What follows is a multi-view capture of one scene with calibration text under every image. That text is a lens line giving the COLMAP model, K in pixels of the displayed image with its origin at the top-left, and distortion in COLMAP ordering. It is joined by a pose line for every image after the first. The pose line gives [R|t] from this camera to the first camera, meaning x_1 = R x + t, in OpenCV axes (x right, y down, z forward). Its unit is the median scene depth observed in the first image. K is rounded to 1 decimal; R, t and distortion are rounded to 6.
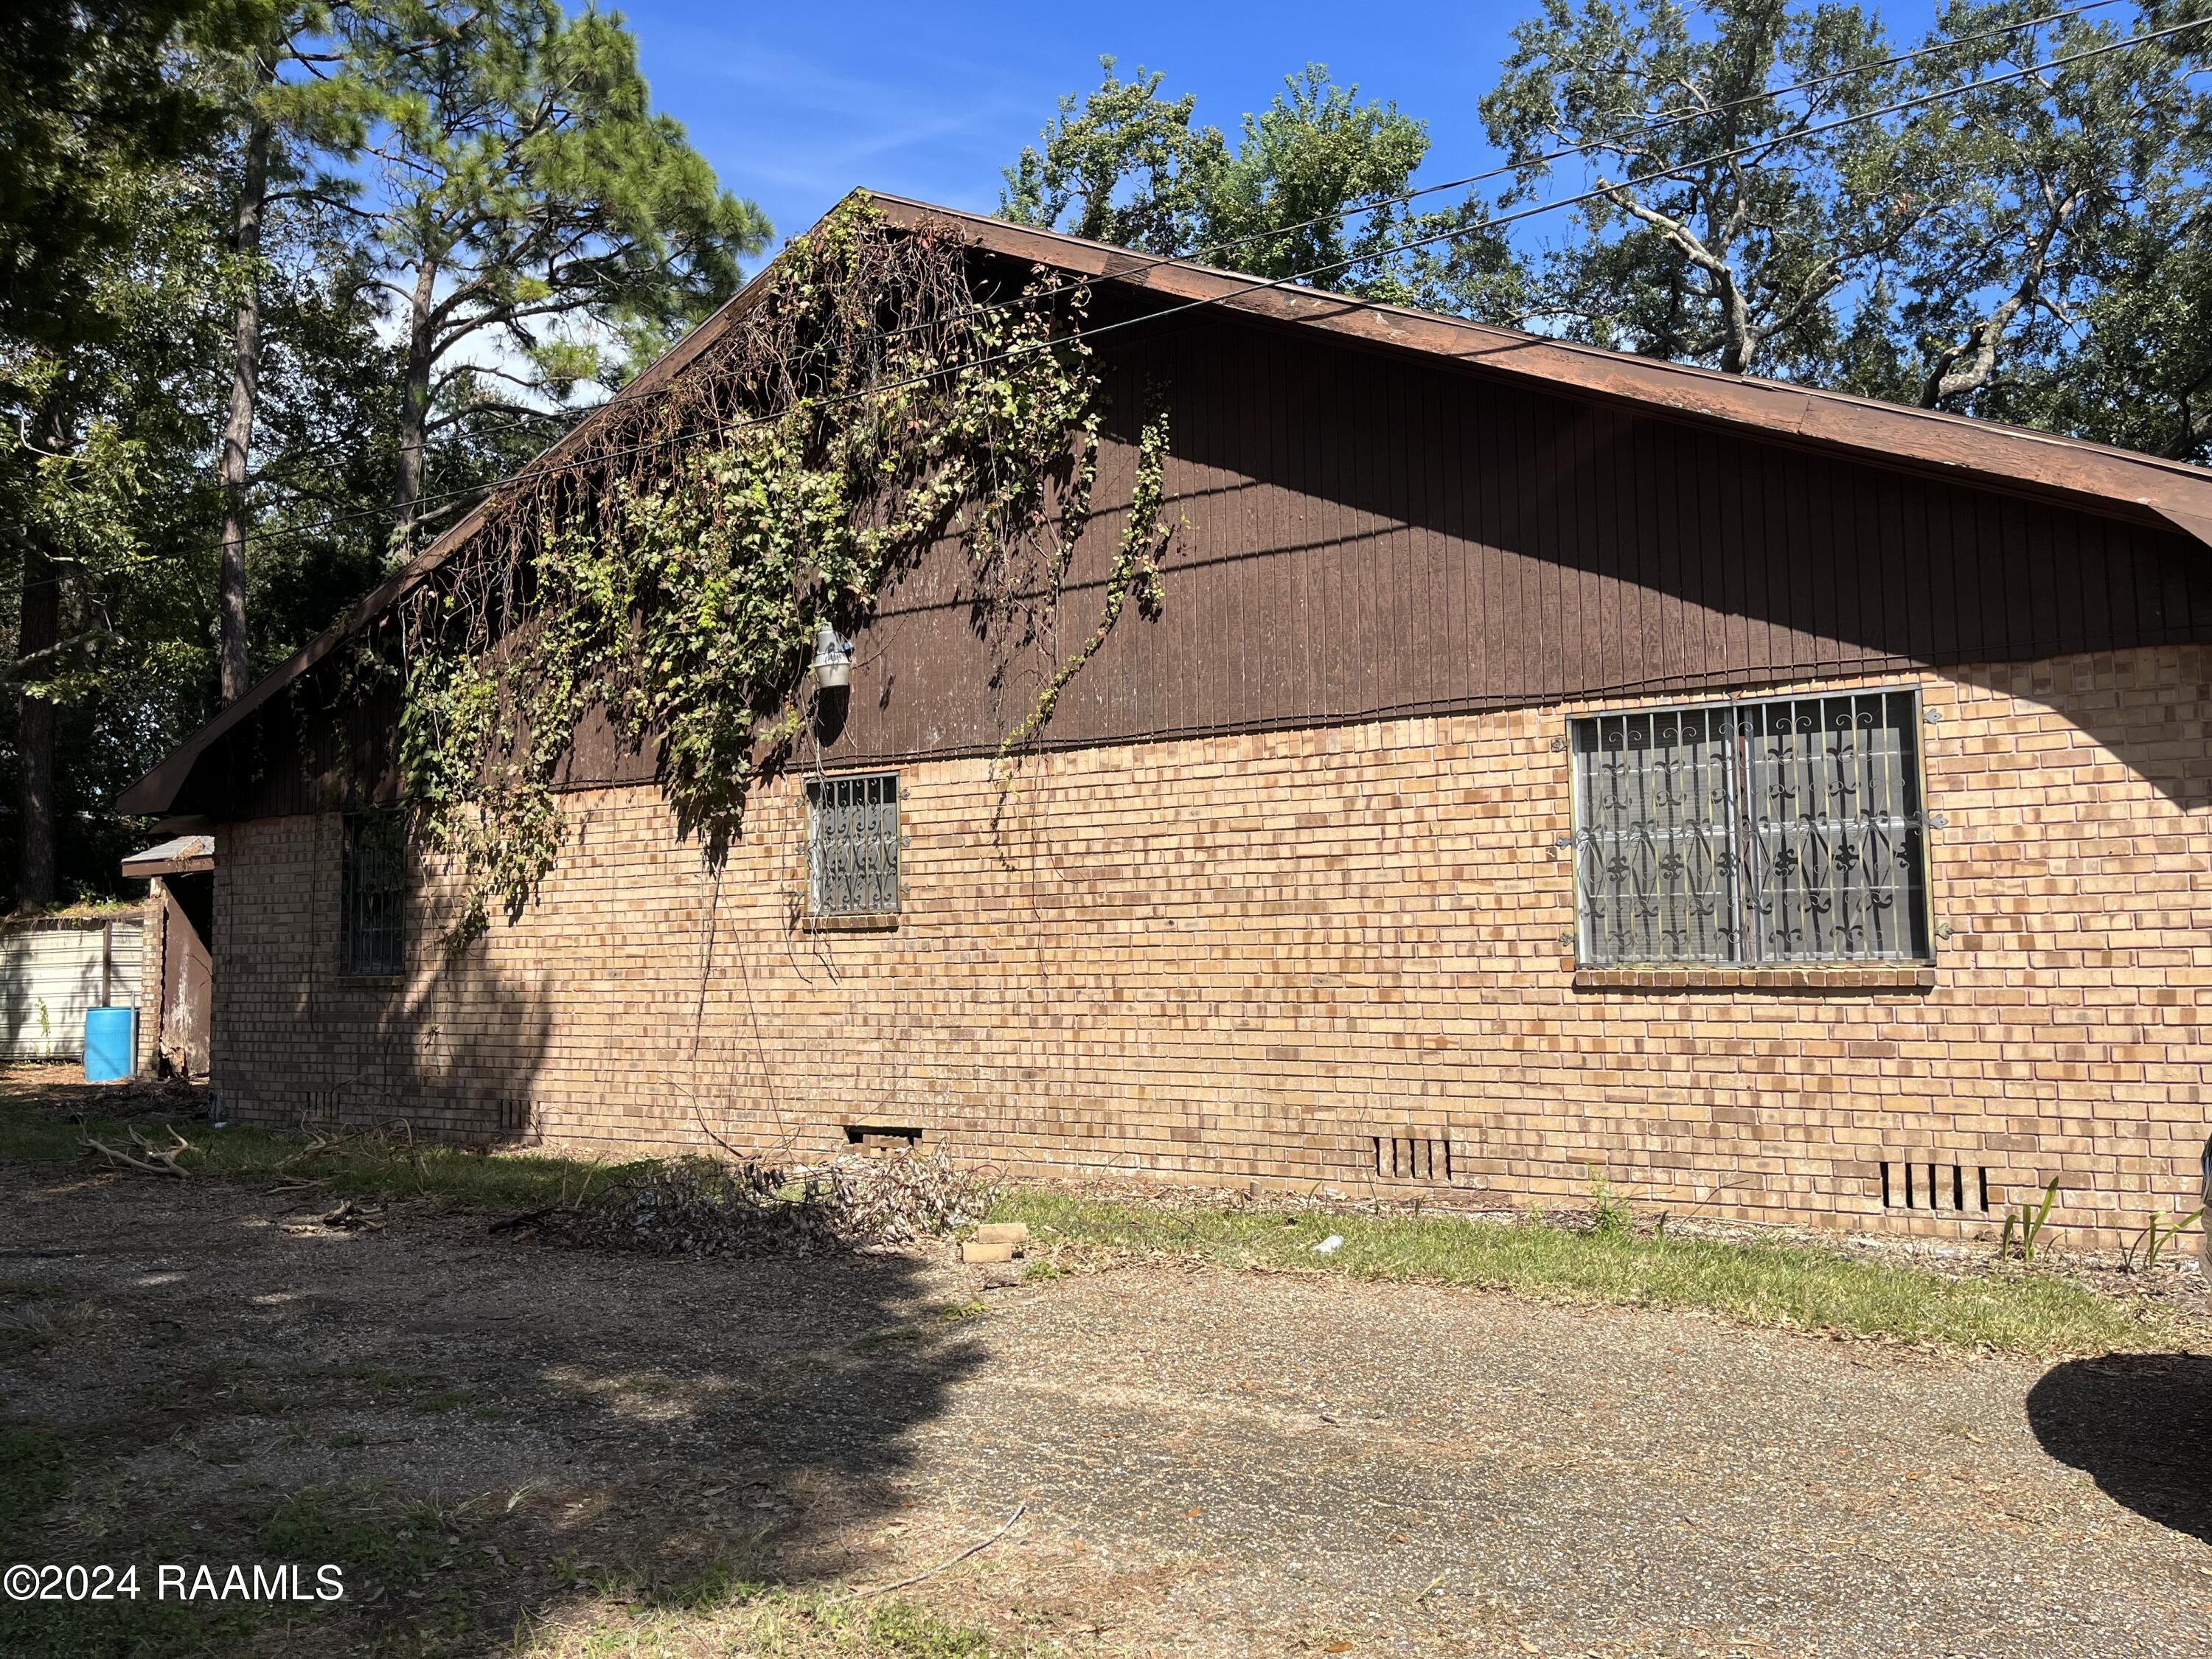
lens RADIAL K [[1647.9, 0, 1099.8], [0, 1647.9, 839.0], [0, 0, 1]] dist [0.084755, -0.123484]
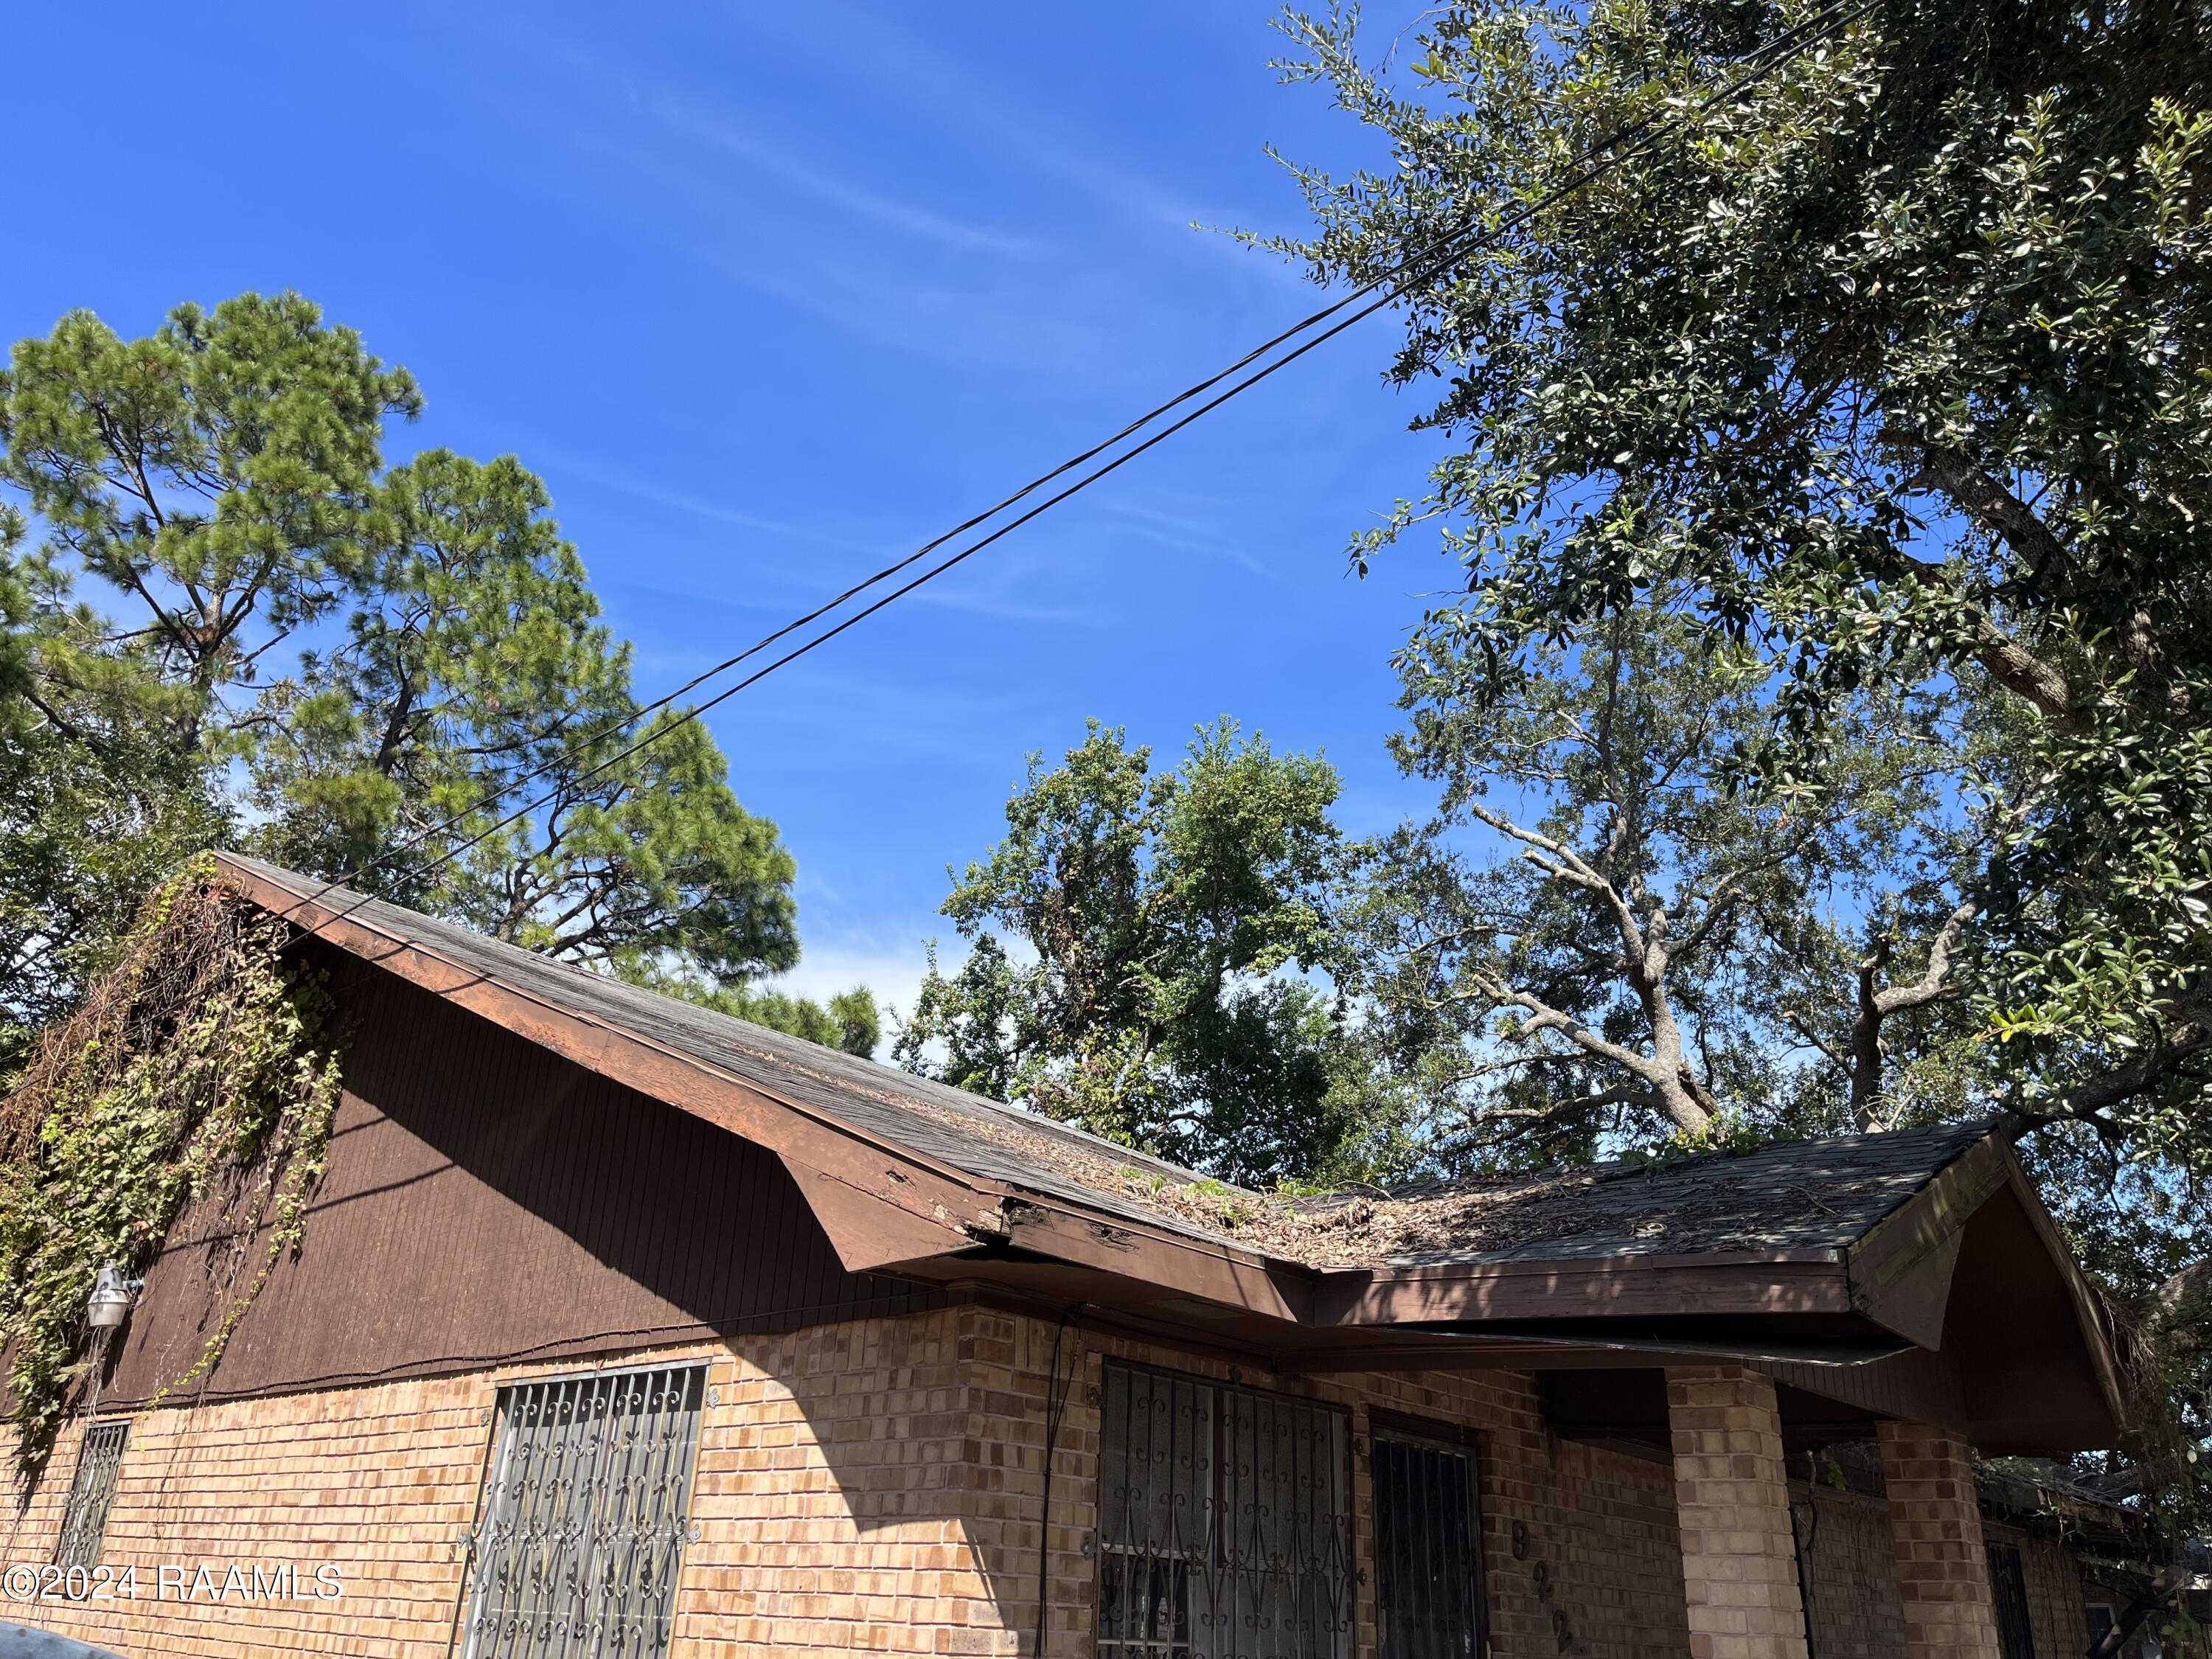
lens RADIAL K [[1647.9, 0, 1099.8], [0, 1647.9, 839.0], [0, 0, 1]] dist [0.084755, -0.123484]
pose [[0.980391, -0.036190, -0.193713, 0.788484], [-0.035316, 0.934813, -0.353381, -0.042722], [0.193874, 0.353292, 0.915204, 0.146597]]
